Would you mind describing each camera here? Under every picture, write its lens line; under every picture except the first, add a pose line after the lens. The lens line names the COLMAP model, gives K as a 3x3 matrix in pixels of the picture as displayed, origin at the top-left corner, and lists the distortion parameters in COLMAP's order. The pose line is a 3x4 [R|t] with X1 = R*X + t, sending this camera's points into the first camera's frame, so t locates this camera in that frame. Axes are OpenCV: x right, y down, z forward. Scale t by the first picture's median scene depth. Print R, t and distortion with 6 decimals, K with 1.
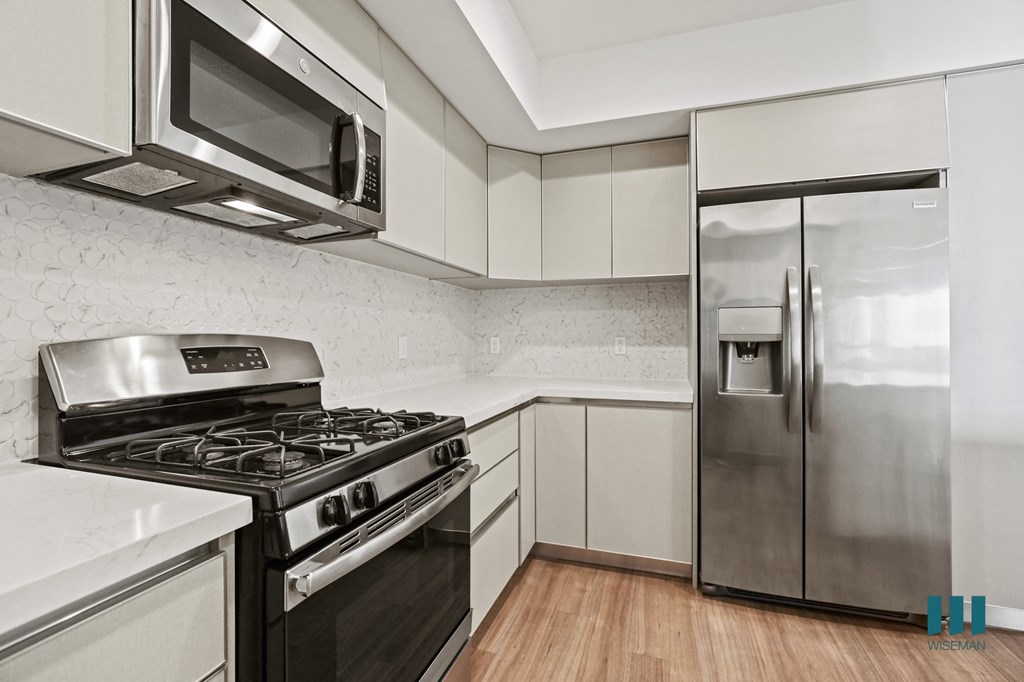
lens RADIAL K [[463.9, 0, 512.9], [0, 463.9, 337.7], [0, 0, 1]] dist [-0.013433, 0.000531]
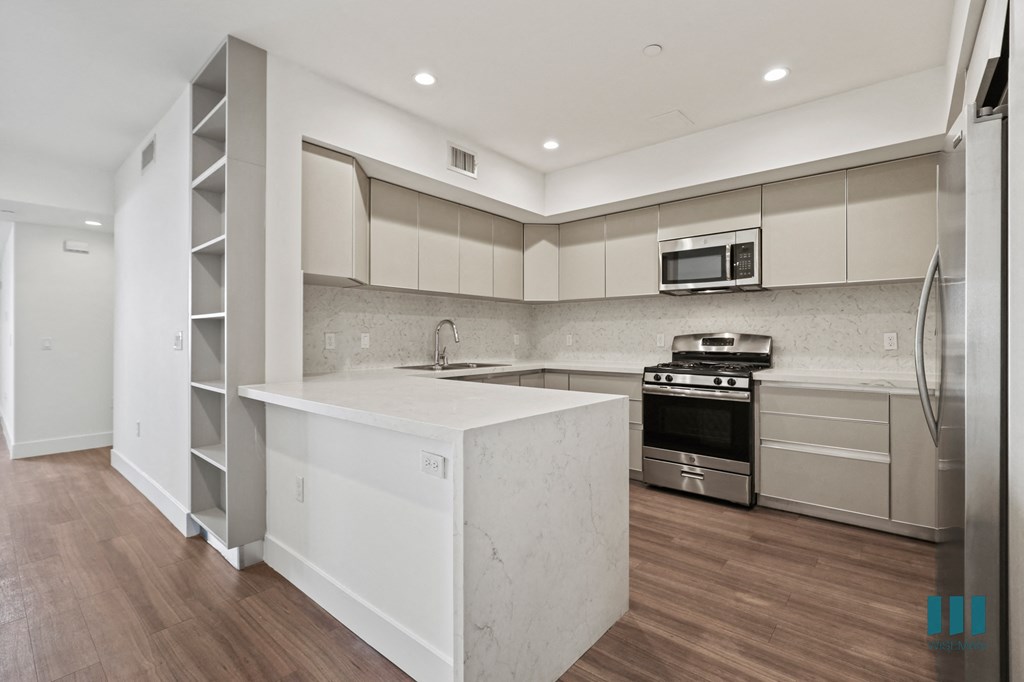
lens RADIAL K [[463.9, 0, 506.5], [0, 463.9, 335.5], [0, 0, 1]] dist [-0.013433, 0.000531]
pose [[-0.383876, 0.005564, -0.923368, 1.790819], [0.008171, 0.999963, 0.002629, -0.007654], [0.923349, -0.006536, -0.383907, 0.622128]]
